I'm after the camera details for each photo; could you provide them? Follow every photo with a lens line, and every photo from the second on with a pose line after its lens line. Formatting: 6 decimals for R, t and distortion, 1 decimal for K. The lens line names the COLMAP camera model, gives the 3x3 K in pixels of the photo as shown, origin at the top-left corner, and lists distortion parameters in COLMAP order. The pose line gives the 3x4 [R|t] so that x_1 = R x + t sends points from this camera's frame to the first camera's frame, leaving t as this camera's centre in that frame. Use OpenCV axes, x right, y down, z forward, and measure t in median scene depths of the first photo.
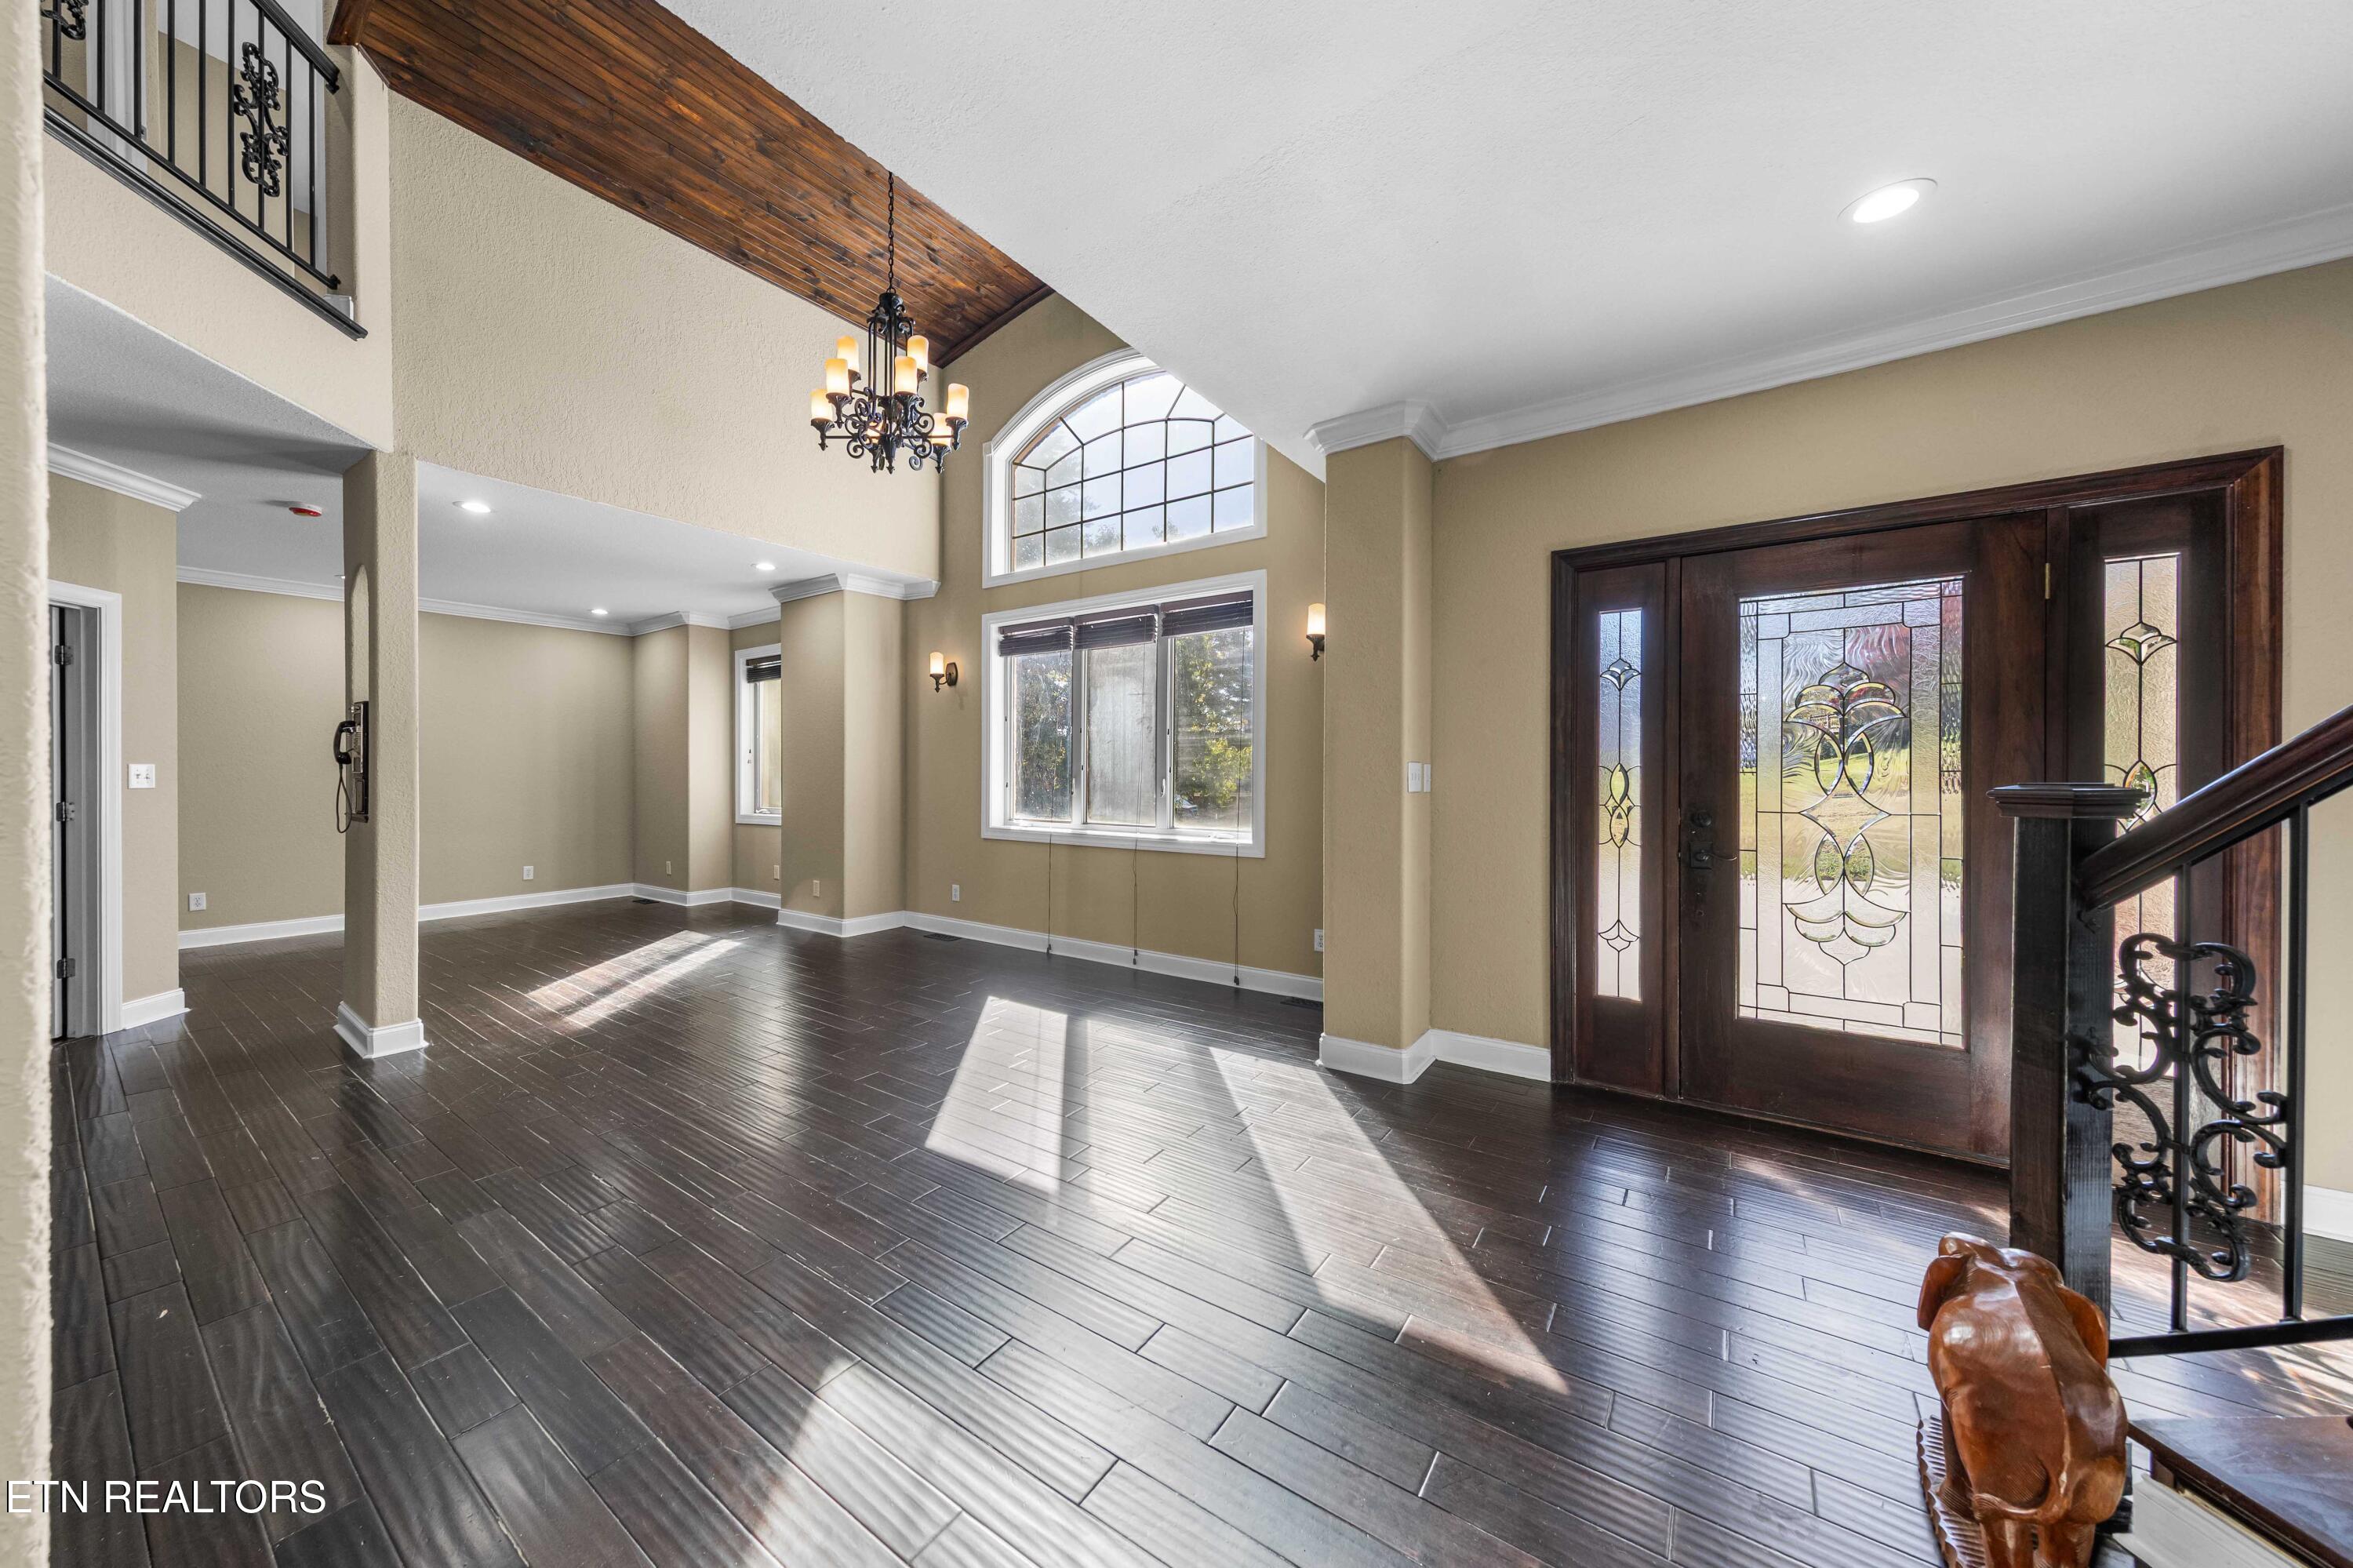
lens RADIAL K [[806.8, 0, 1157.6], [0, 806.8, 779.5], [0, 0, 1]] dist [0.001942, -0.000049]
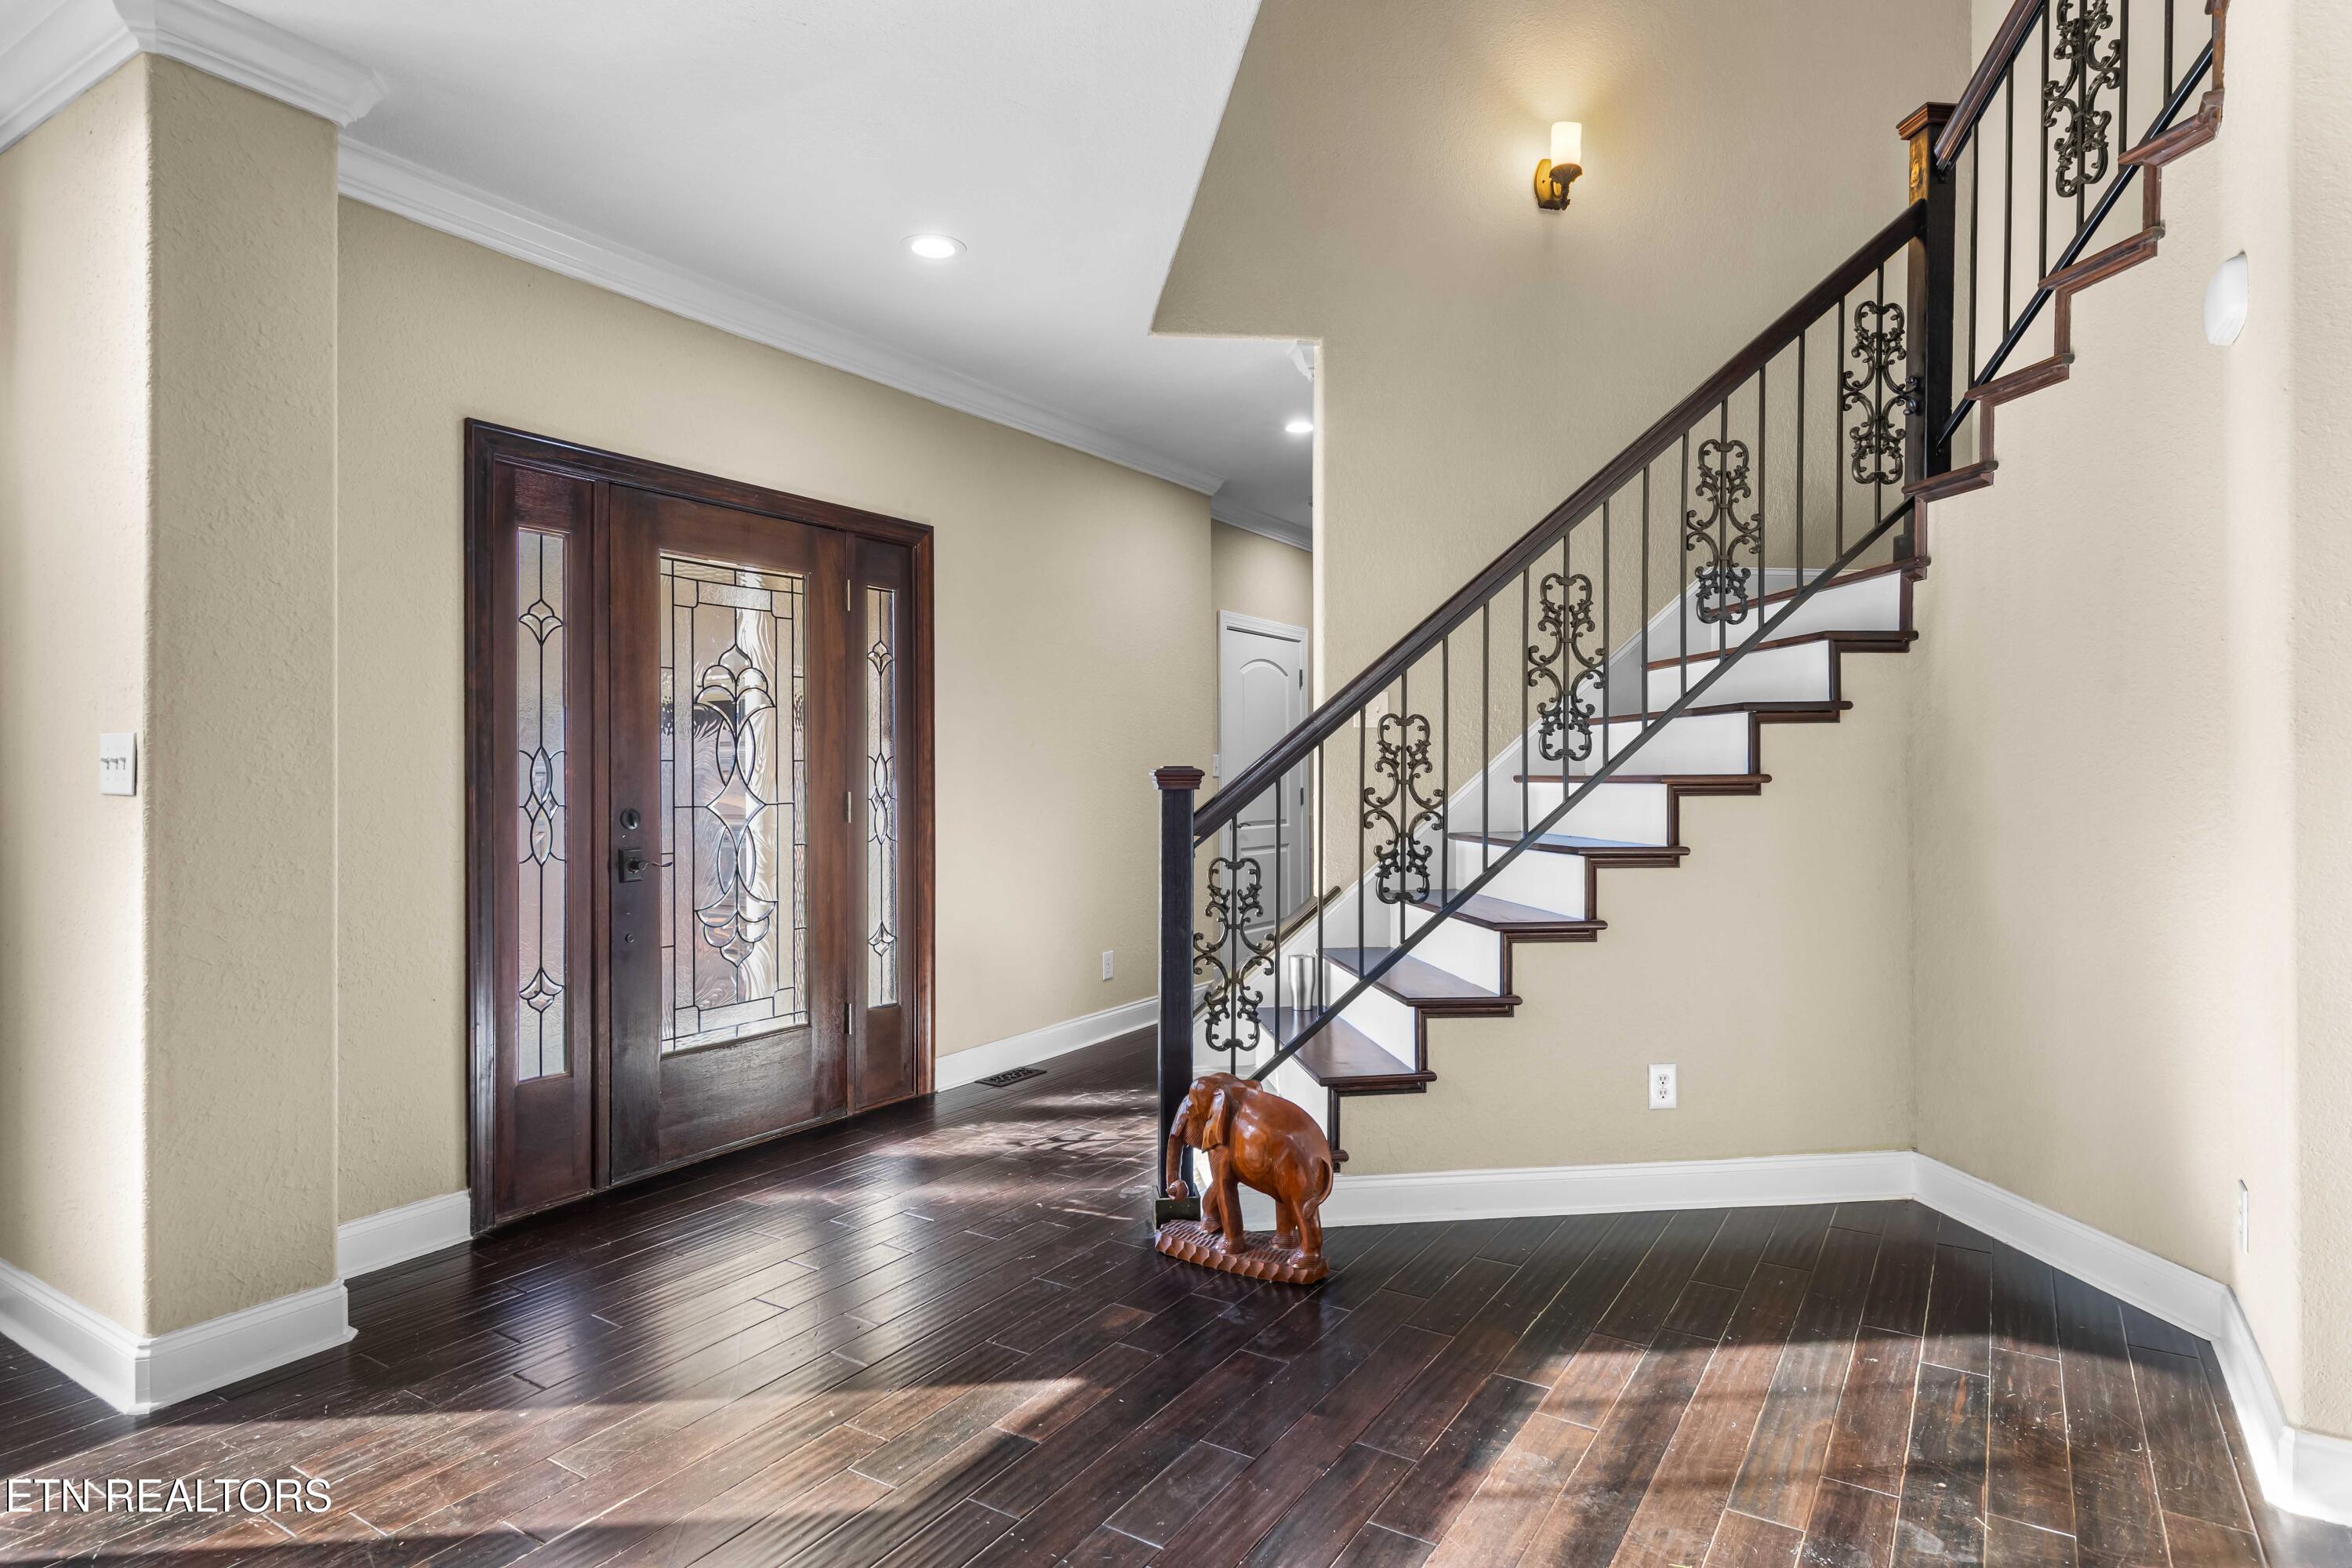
lens RADIAL K [[1258.4, 0, 1158.8], [0, 1258.4, 775.5], [0, 0, 1]] dist [-0.000900, -0.000141]
pose [[-0.027503, -0.004400, 0.999612, -0.537333], [0.007182, 0.999964, 0.004599, 0.003558], [-0.999596, 0.007305, -0.027470, 0.479161]]
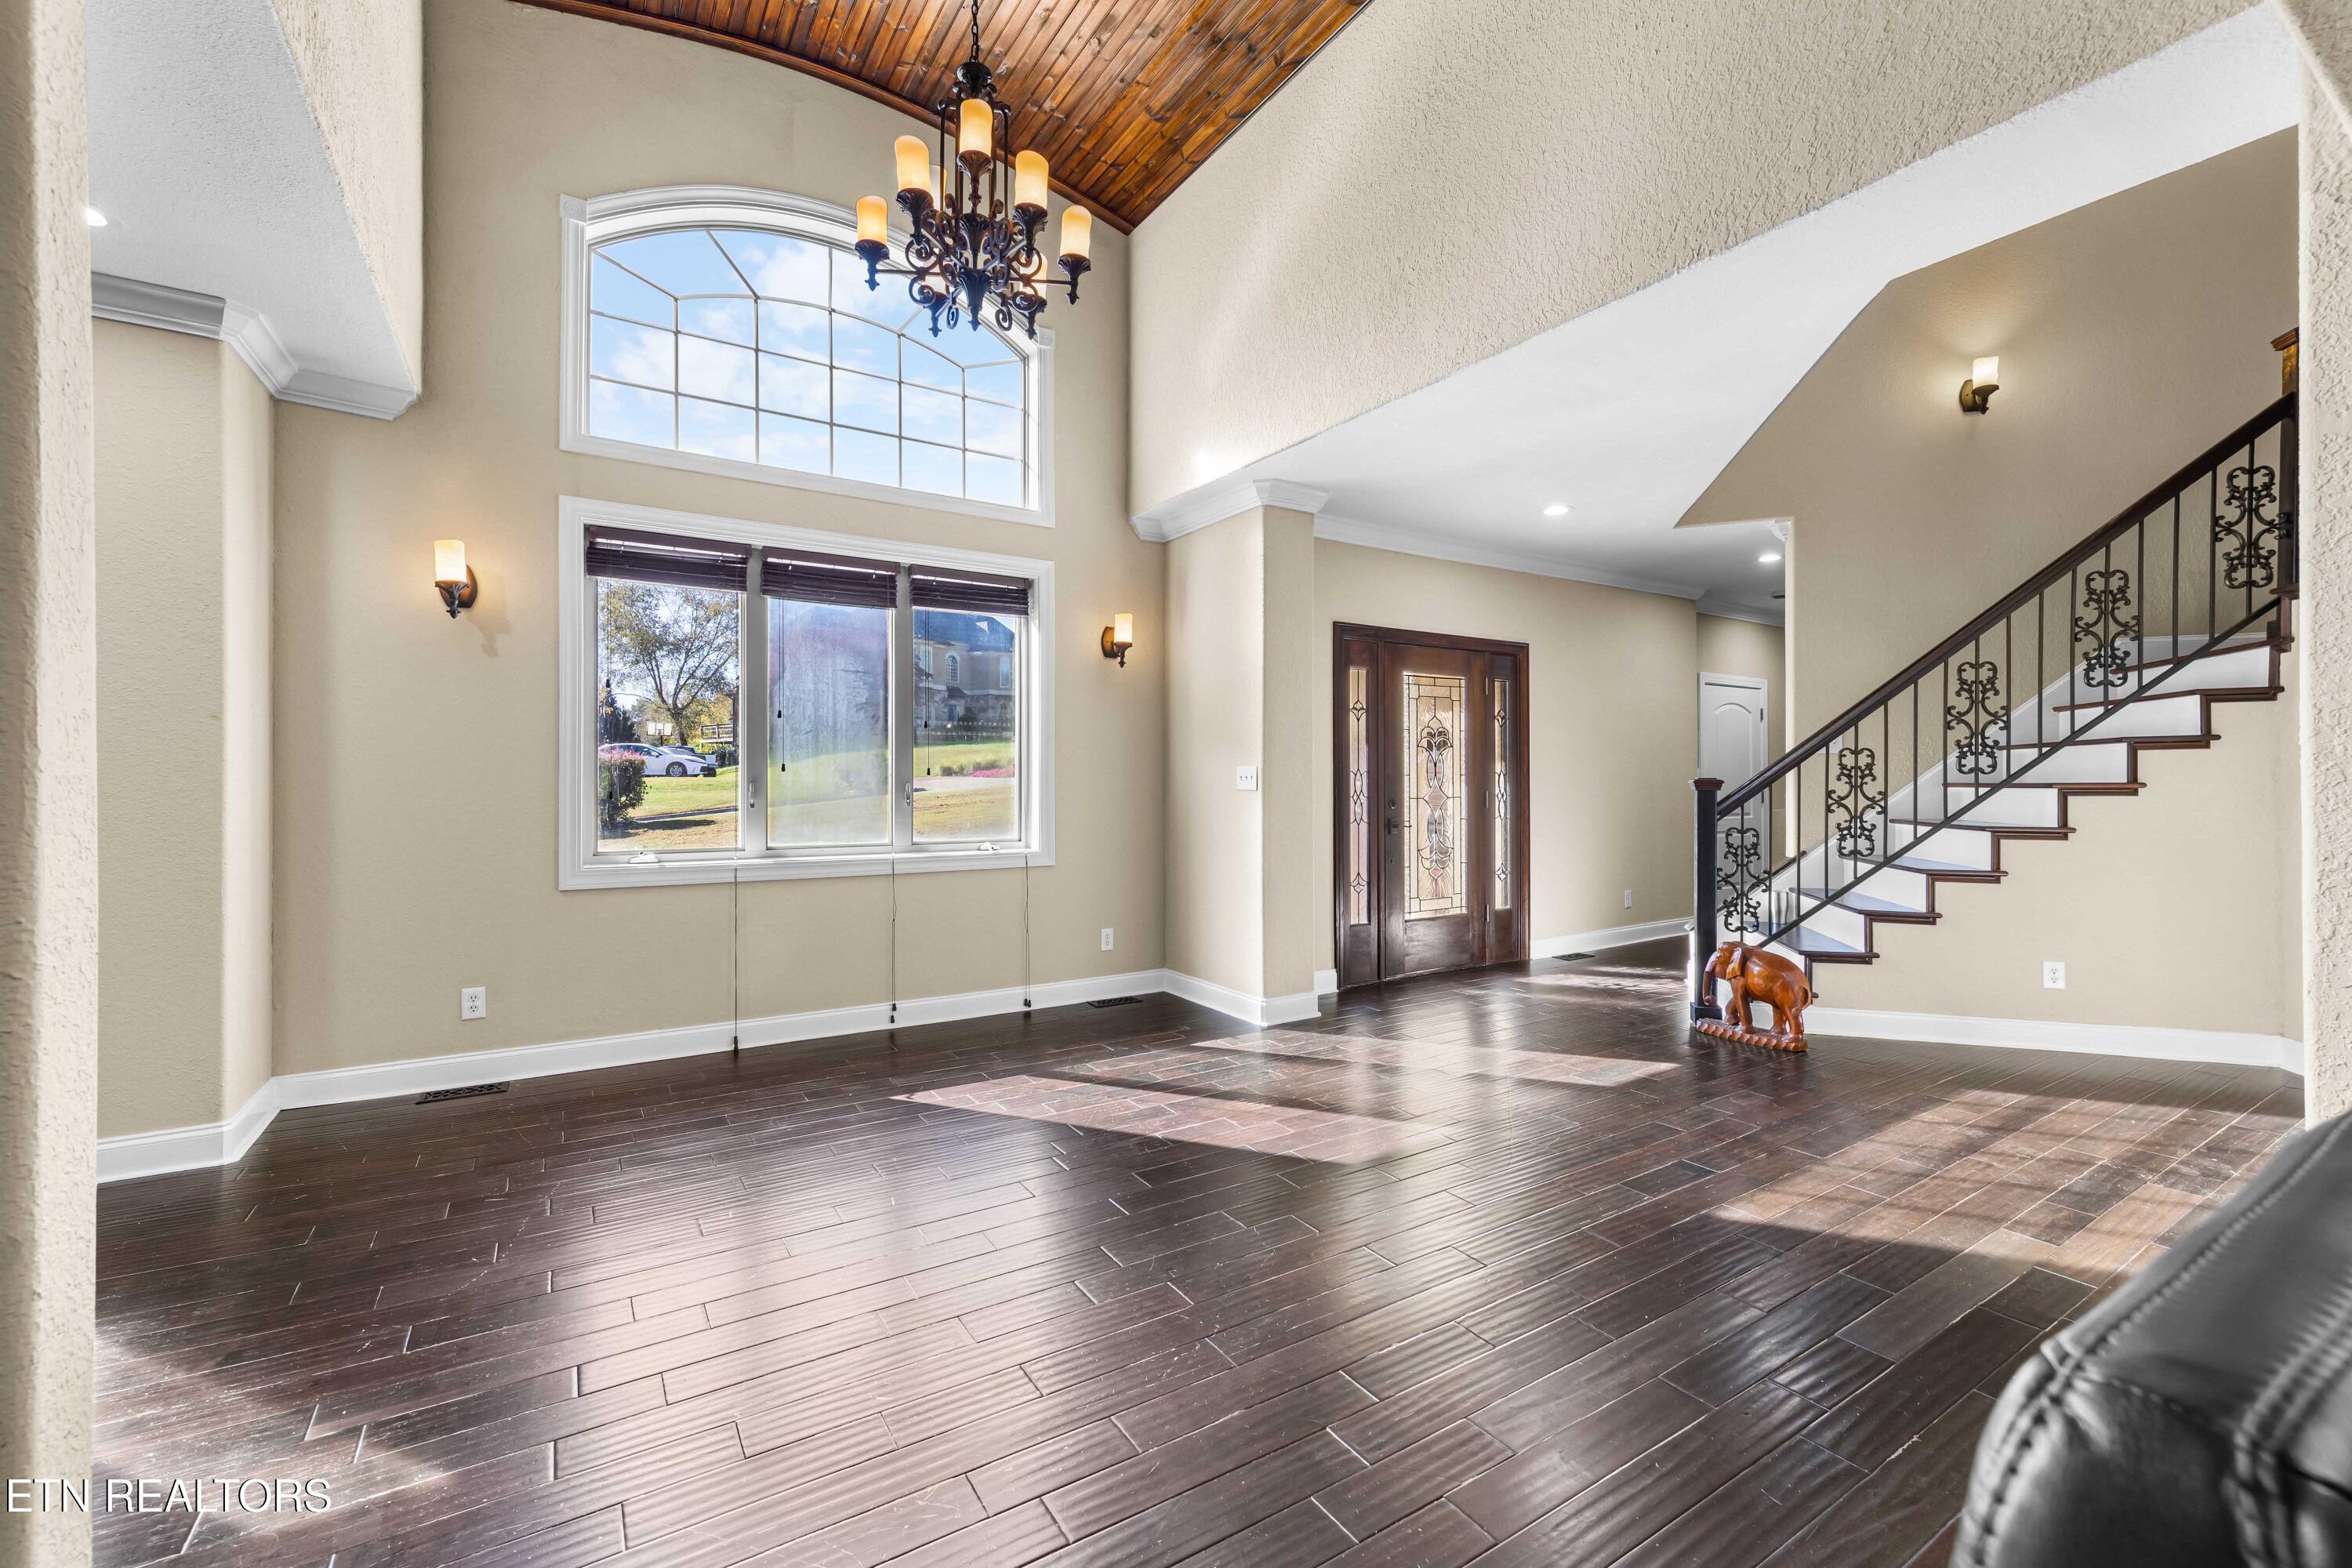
lens RADIAL K [[901.8, 0, 1167.6], [0, 901.8, 782.3], [0, 0, 1]] dist [0.000645, 0.001202]
pose [[0.409455, -0.005248, 0.912315, -1.101322], [0.008167, 0.999964, 0.002087, -0.002132], [-0.912294, 0.006597, 0.409483, 0.622083]]
